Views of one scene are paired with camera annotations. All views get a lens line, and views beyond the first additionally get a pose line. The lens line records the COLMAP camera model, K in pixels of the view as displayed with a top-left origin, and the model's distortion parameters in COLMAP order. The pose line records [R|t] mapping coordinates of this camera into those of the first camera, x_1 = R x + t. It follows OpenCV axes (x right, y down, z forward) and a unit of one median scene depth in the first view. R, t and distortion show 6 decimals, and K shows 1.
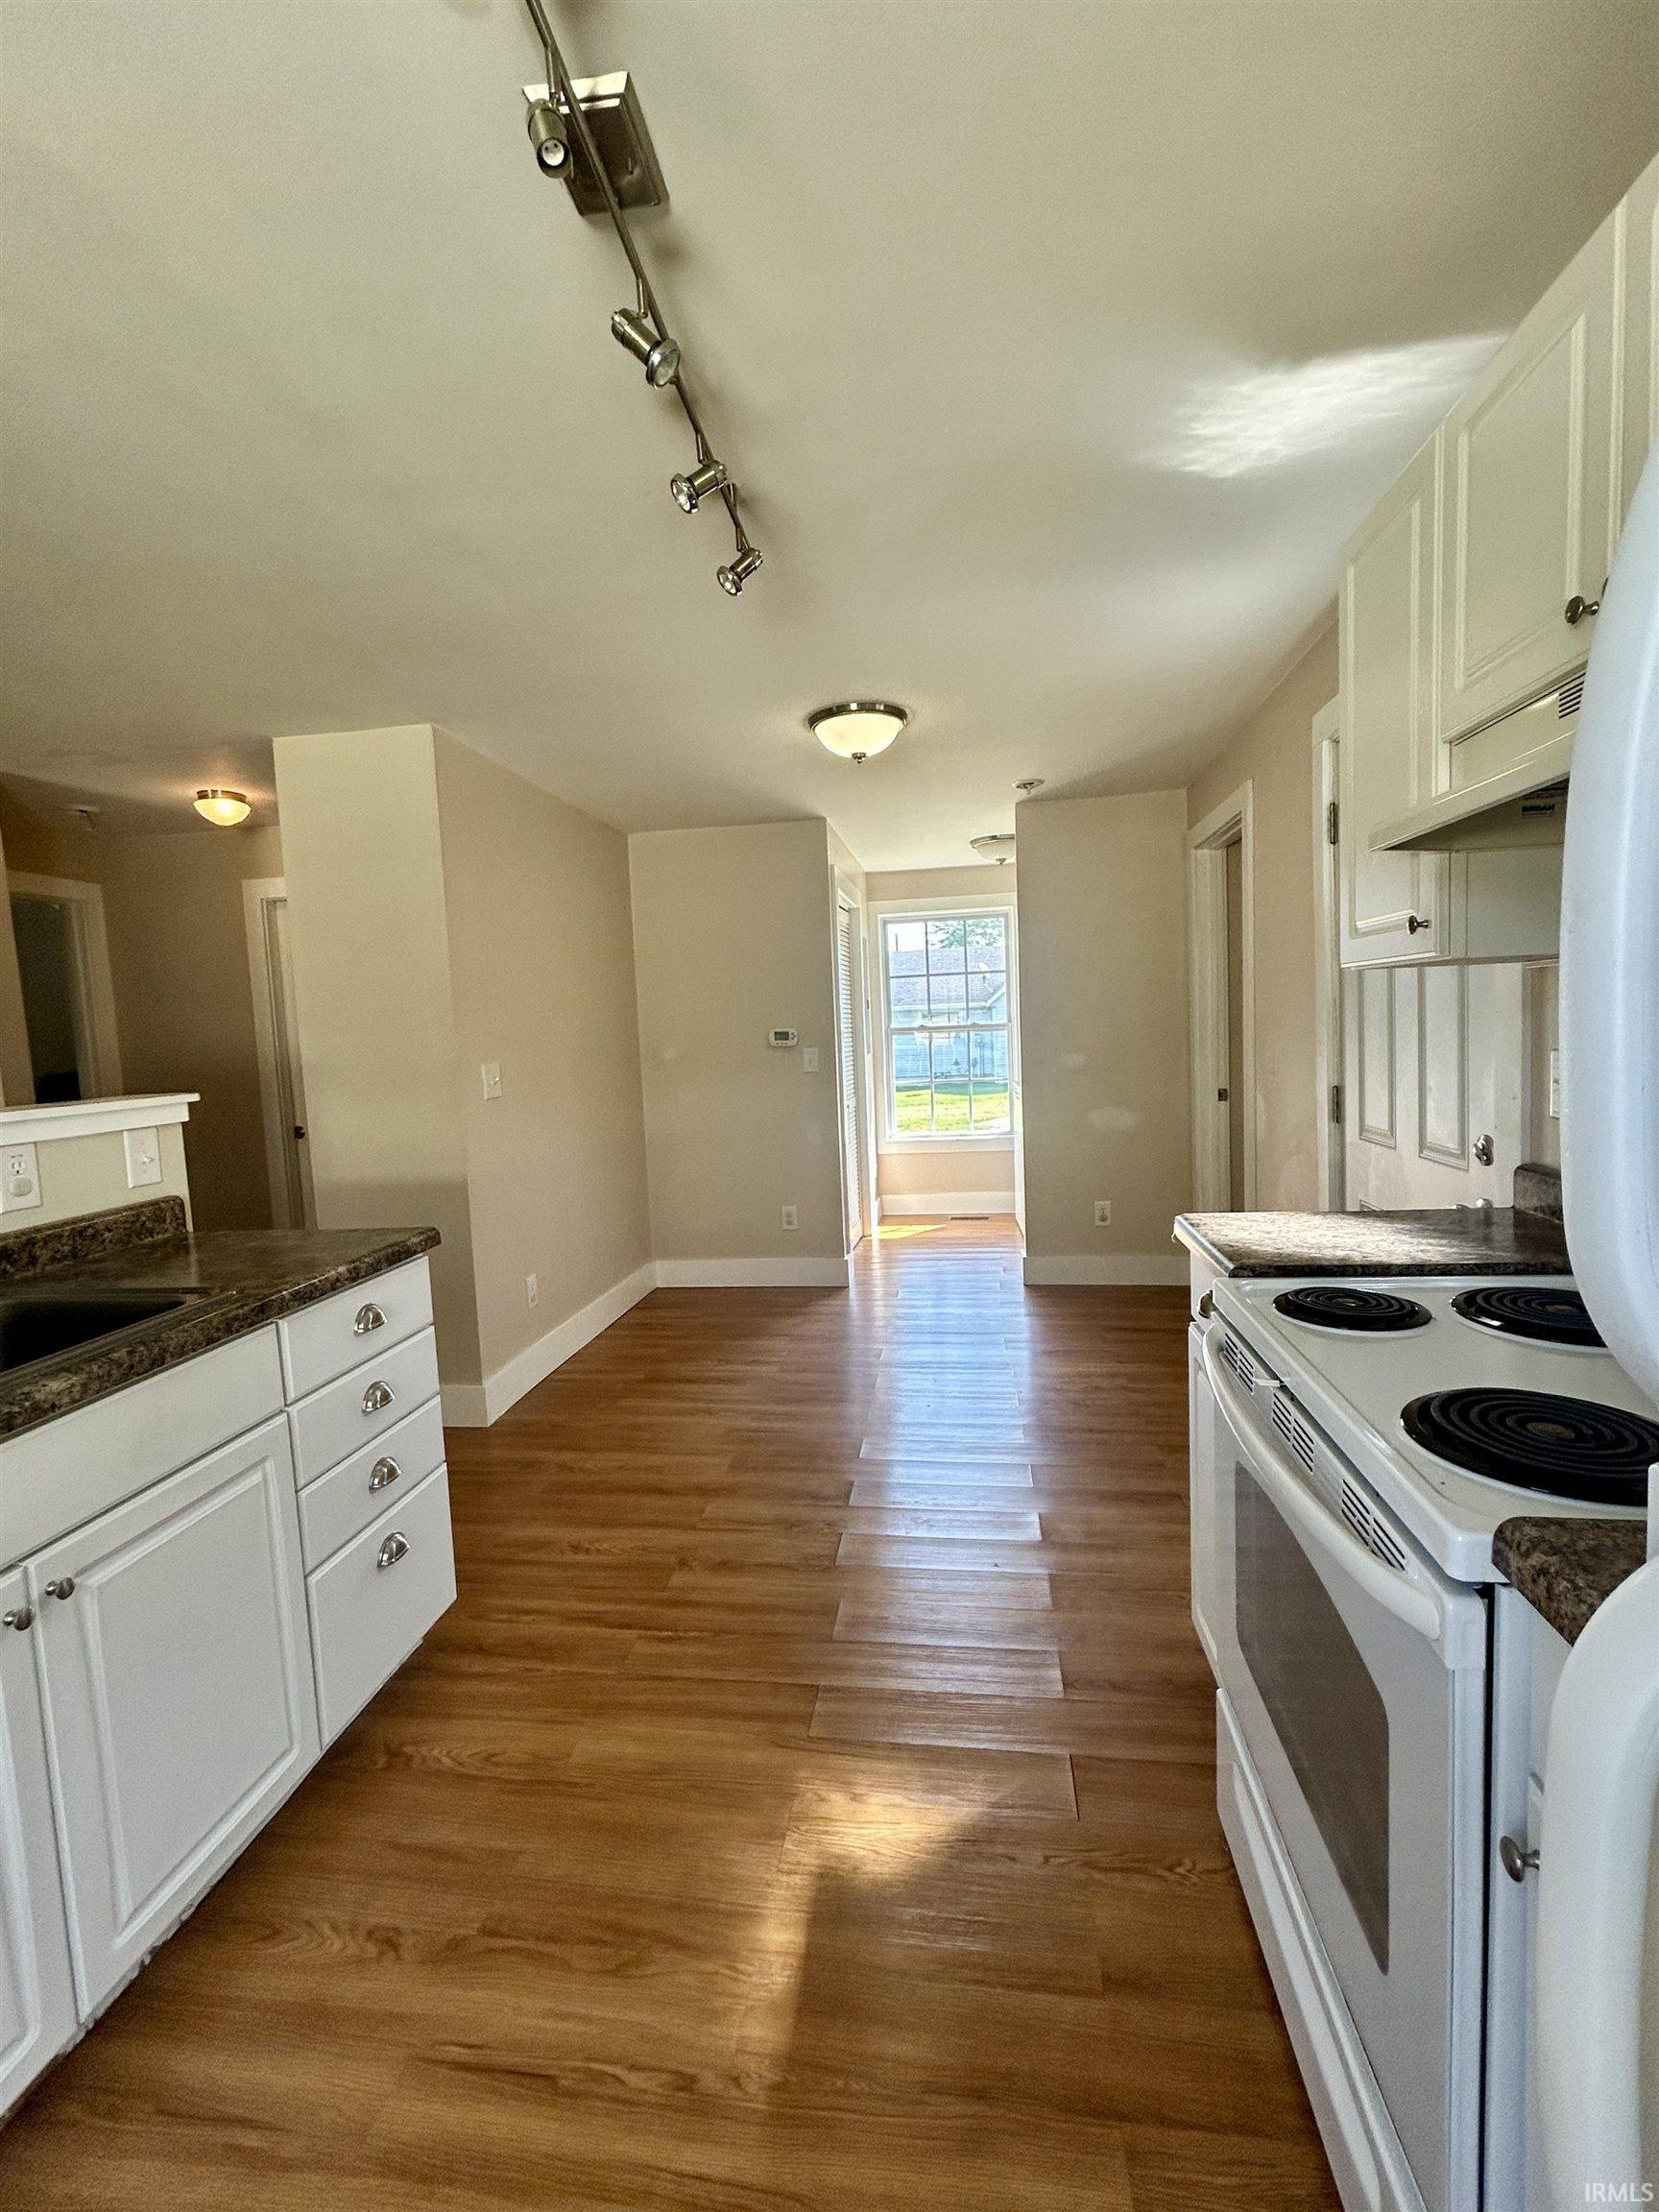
lens RADIAL K [[890.0, 0, 845.2], [0, 890.0, 1107.5], [0, 0, 1]] dist [-0.002057, 0.000760]
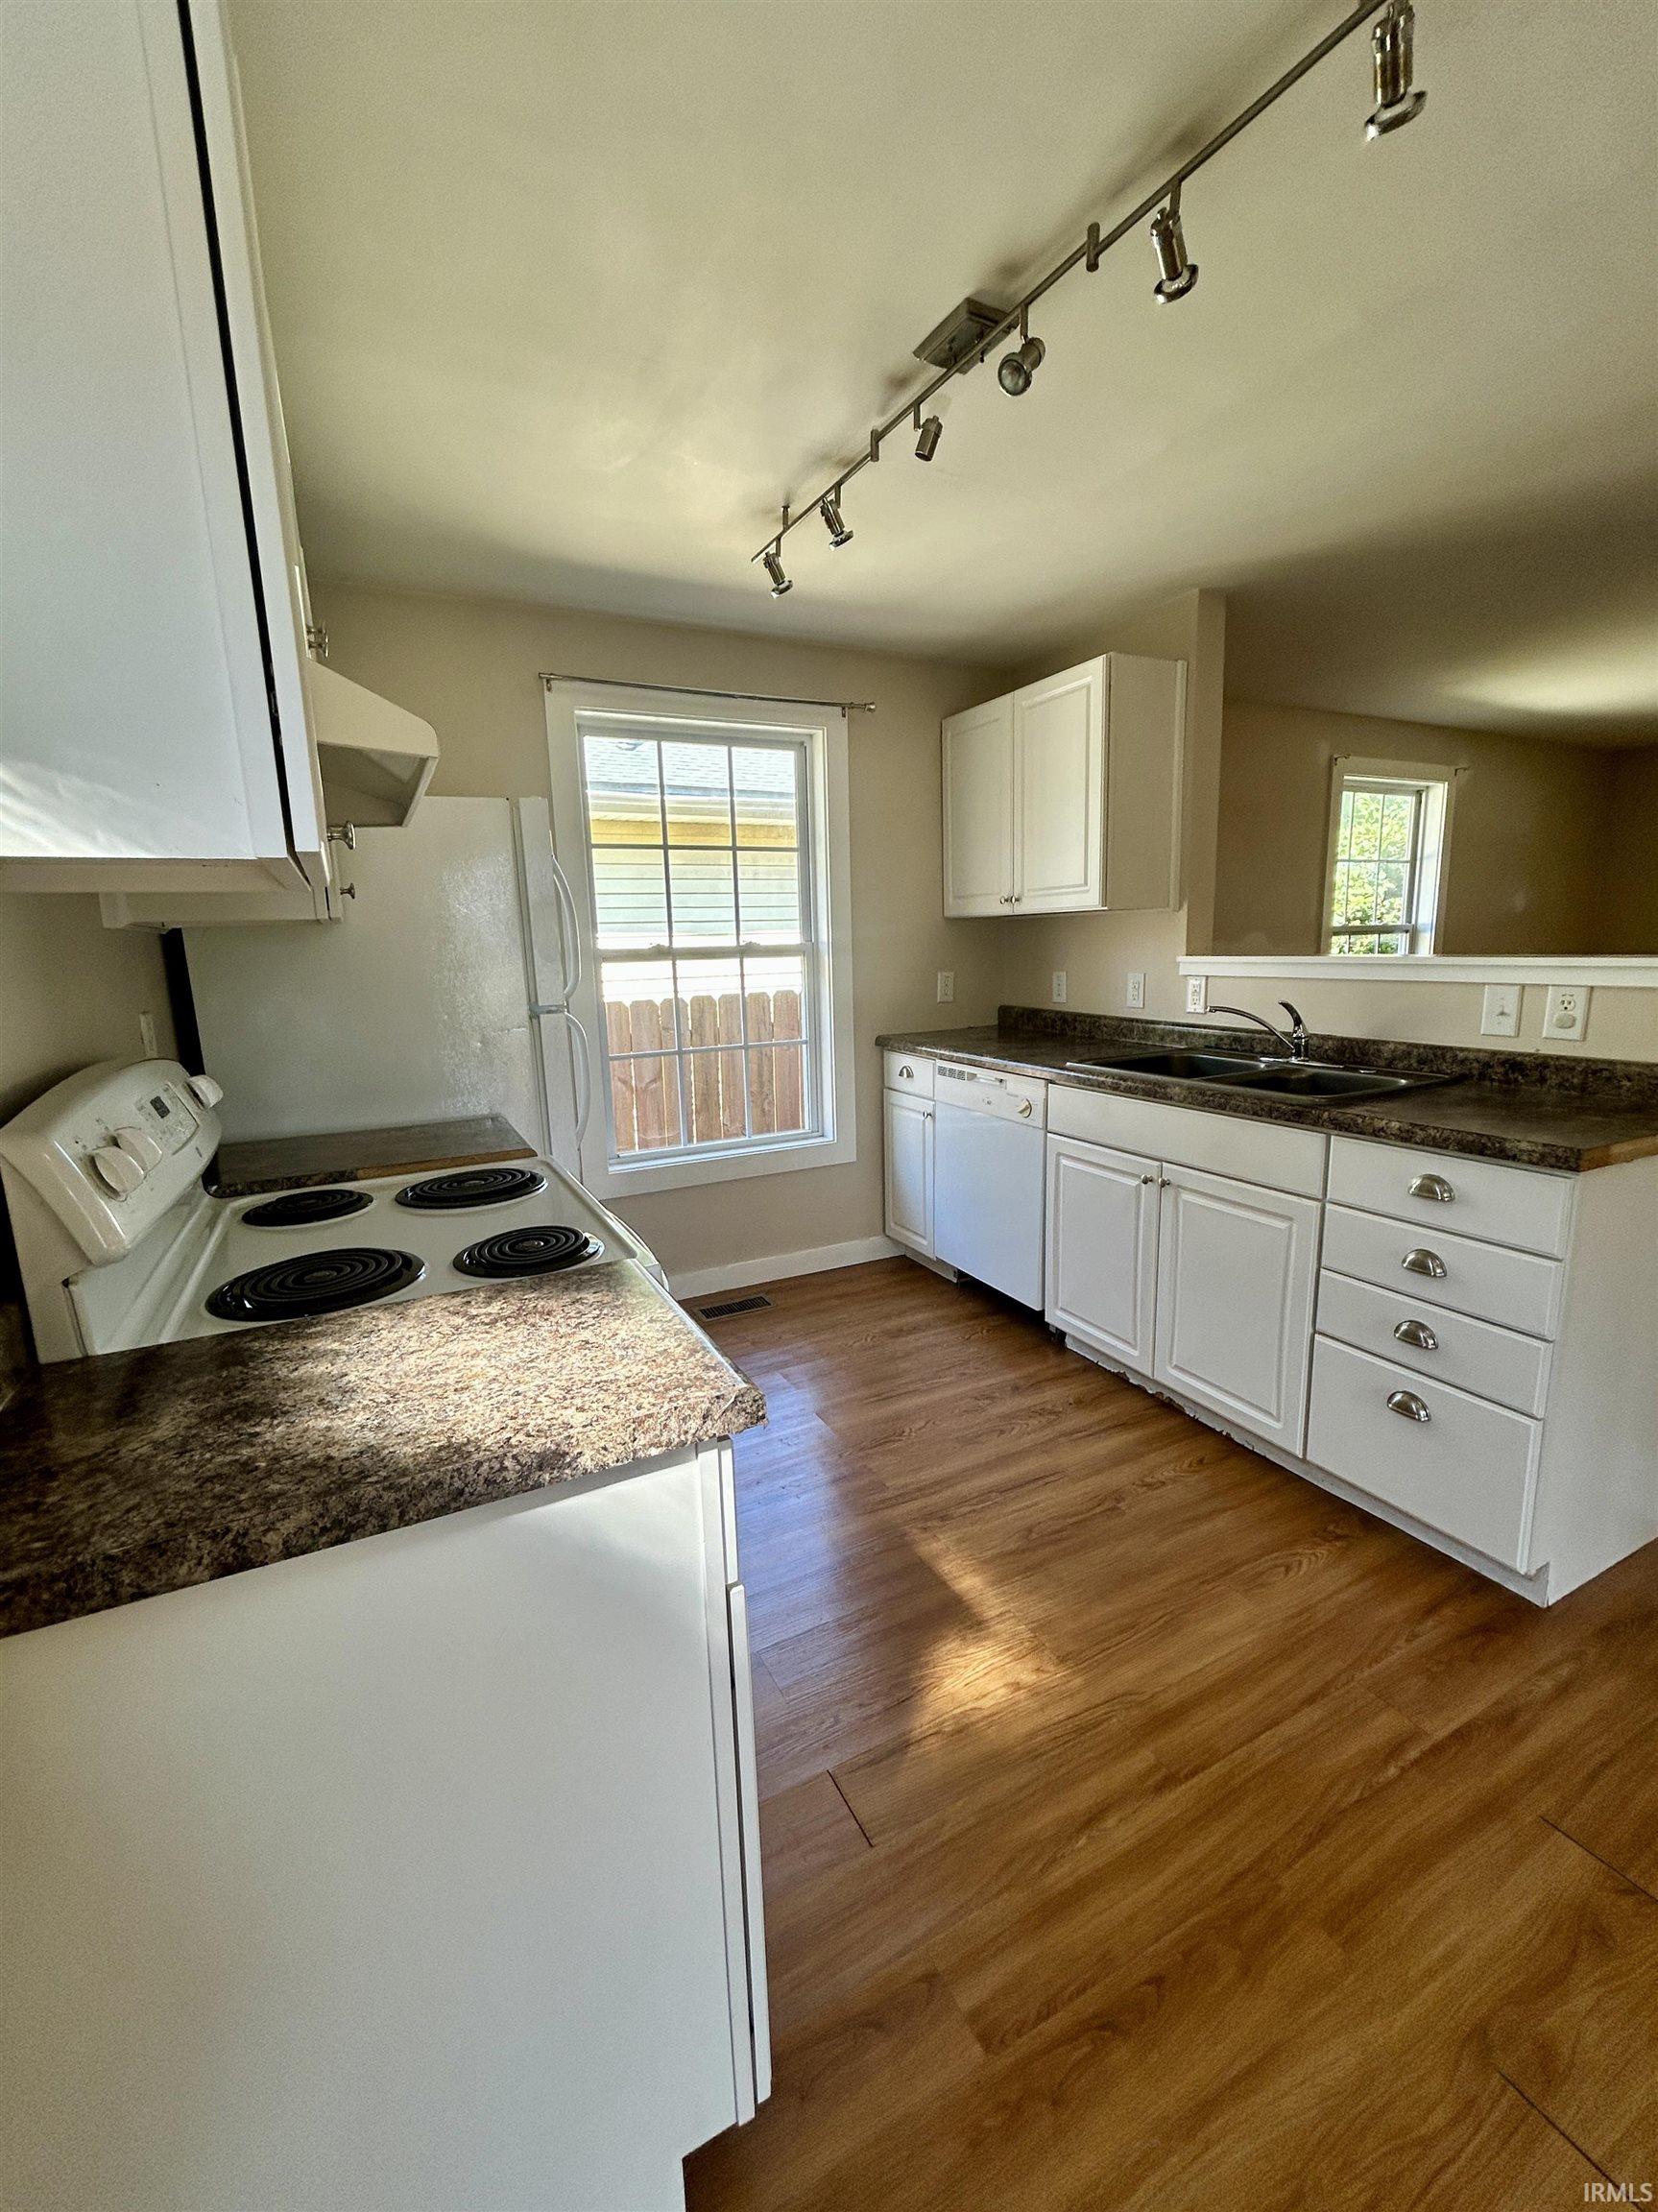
lens RADIAL K [[889.9, 0, 840.3], [0, 889.9, 1109.6], [0, 0, 1]] dist [-0.002057, 0.000760]
pose [[-0.795960, 0.178650, -0.578387, 0.627986], [0.006437, 0.957904, 0.287016, -0.160173], [0.605315, 0.224730, -0.763604, 1.452703]]
